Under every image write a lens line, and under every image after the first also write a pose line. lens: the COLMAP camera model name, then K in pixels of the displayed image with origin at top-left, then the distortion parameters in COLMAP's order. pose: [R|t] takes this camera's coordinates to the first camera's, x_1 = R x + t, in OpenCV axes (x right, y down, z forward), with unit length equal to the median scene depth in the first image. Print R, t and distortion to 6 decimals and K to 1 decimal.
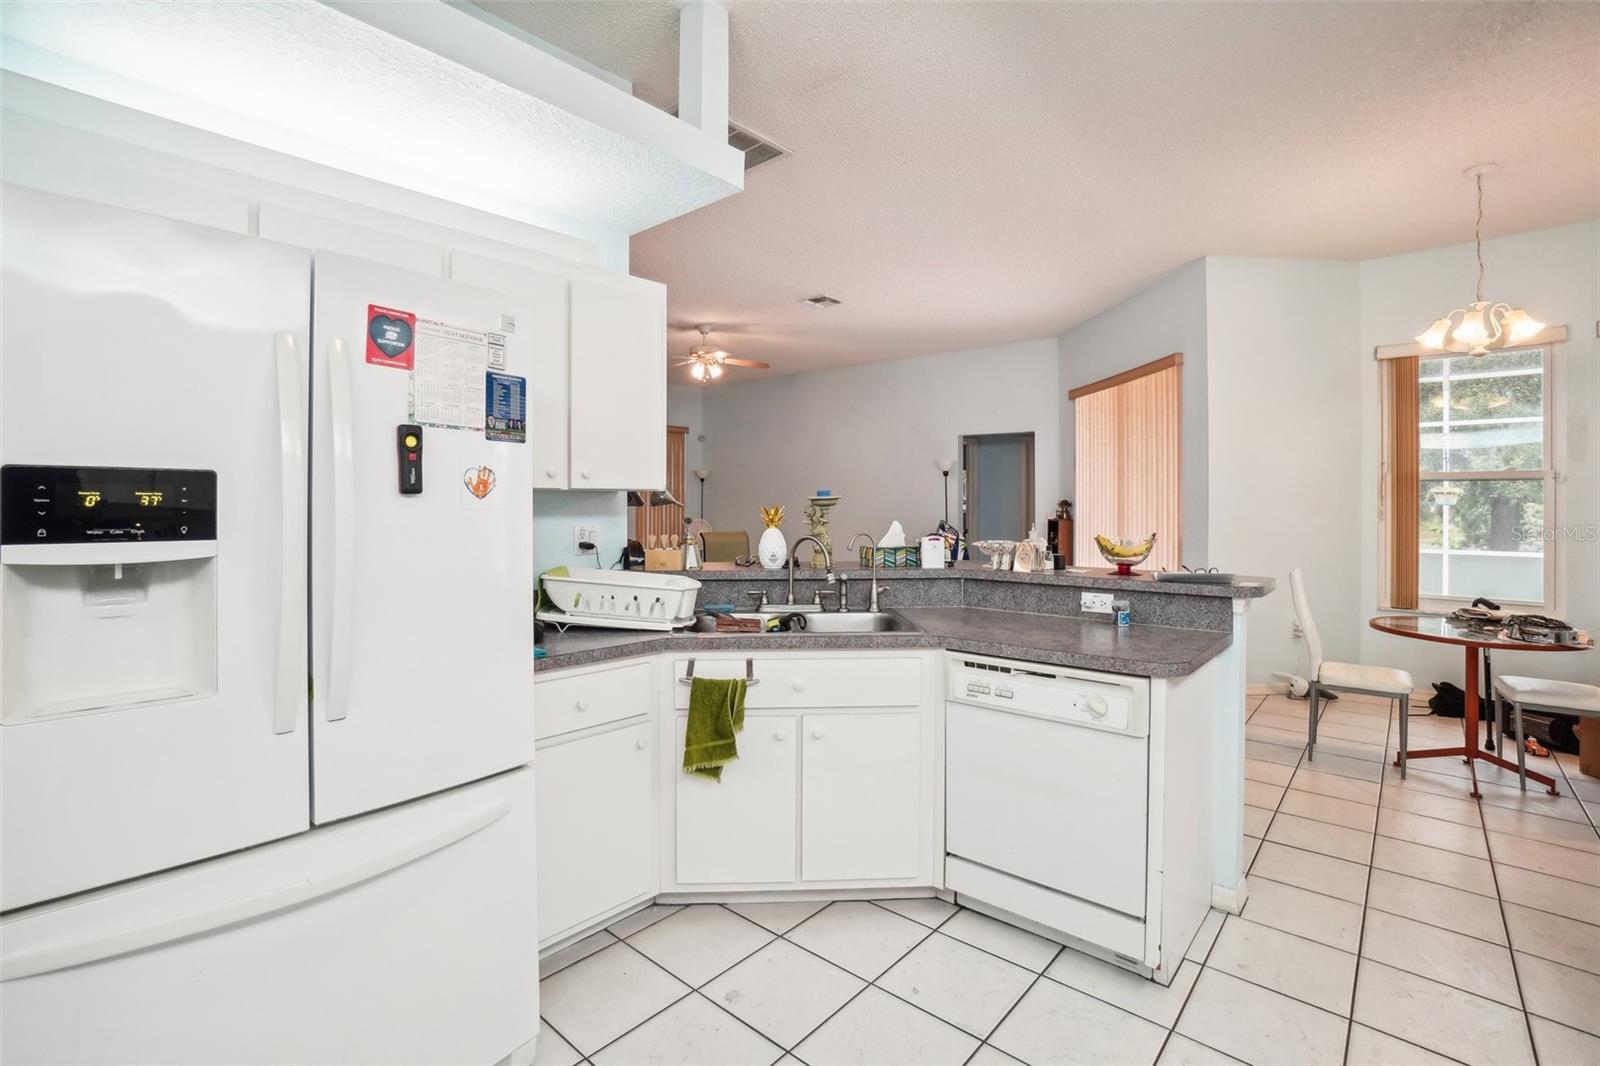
lens RADIAL K [[726.3, 0, 802.6], [0, 726.3, 494.3], [0, 0, 1]] dist [-0.050553, 0.021616]
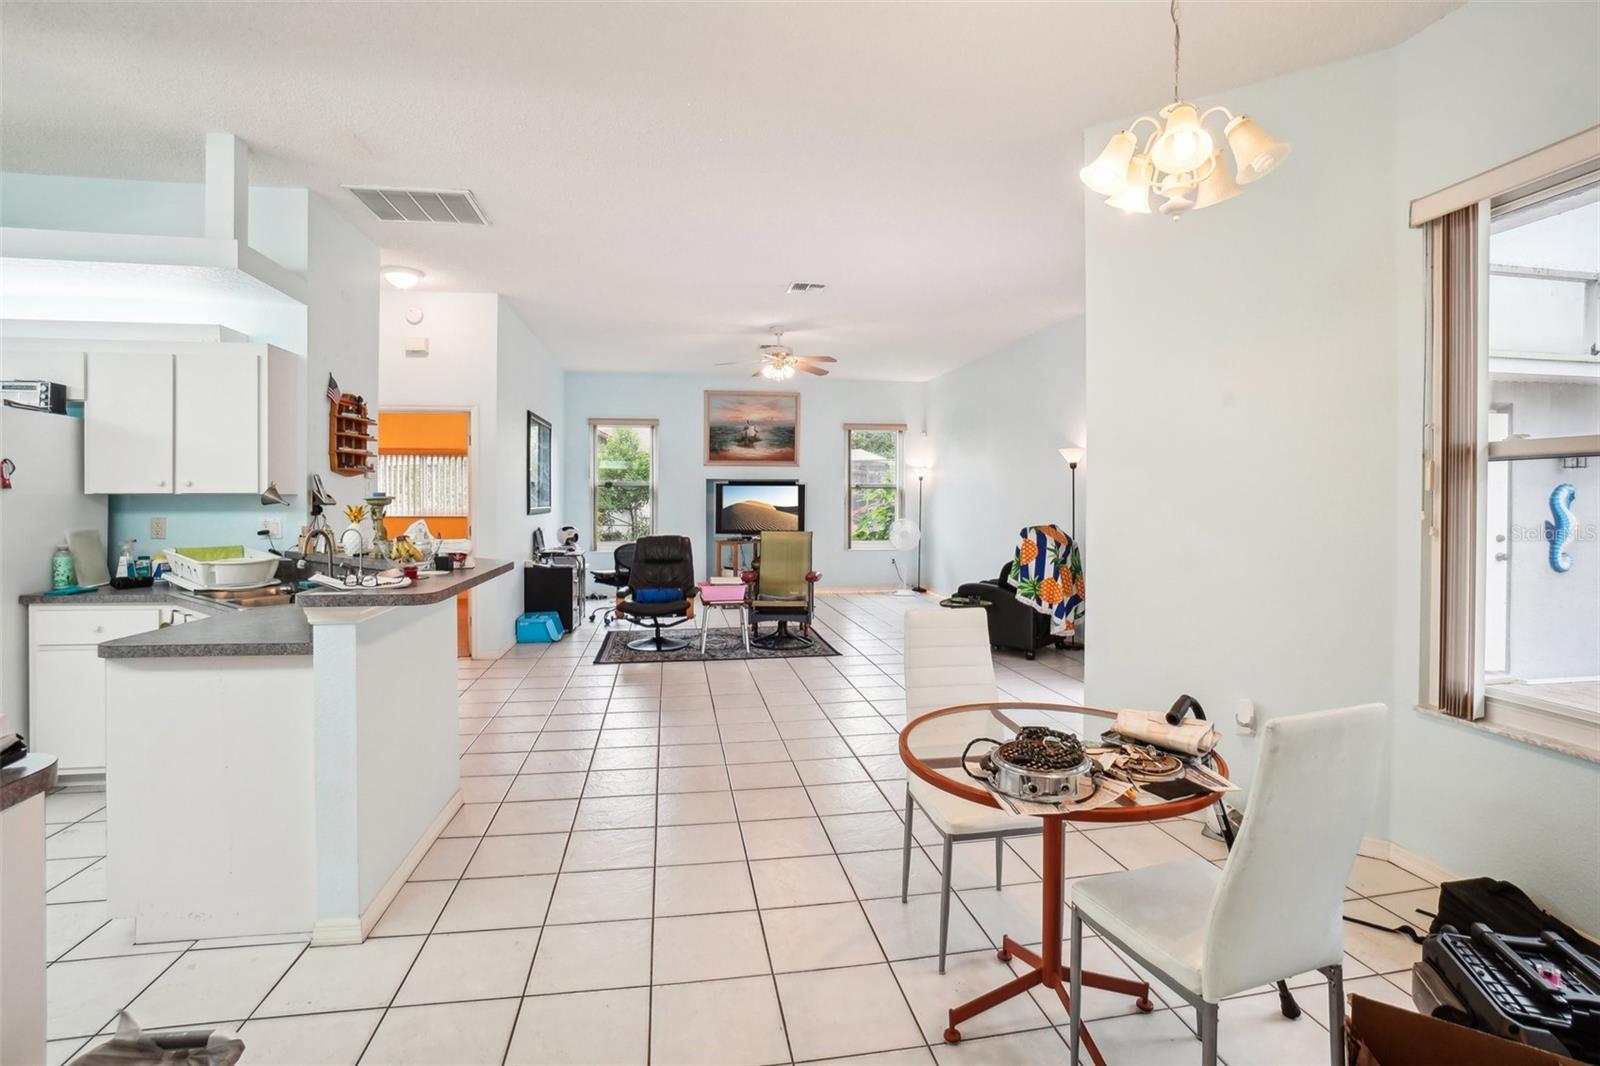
lens RADIAL K [[734.9, 0, 806.0], [0, 734.9, 509.4], [0, 0, 1]] dist [-0.062826, 0.019059]
pose [[0.778196, 0.007443, -0.627978, 2.445540], [0.006206, 0.999790, 0.019541, 0.008190], [0.627991, -0.019104, 0.777986, 1.000651]]
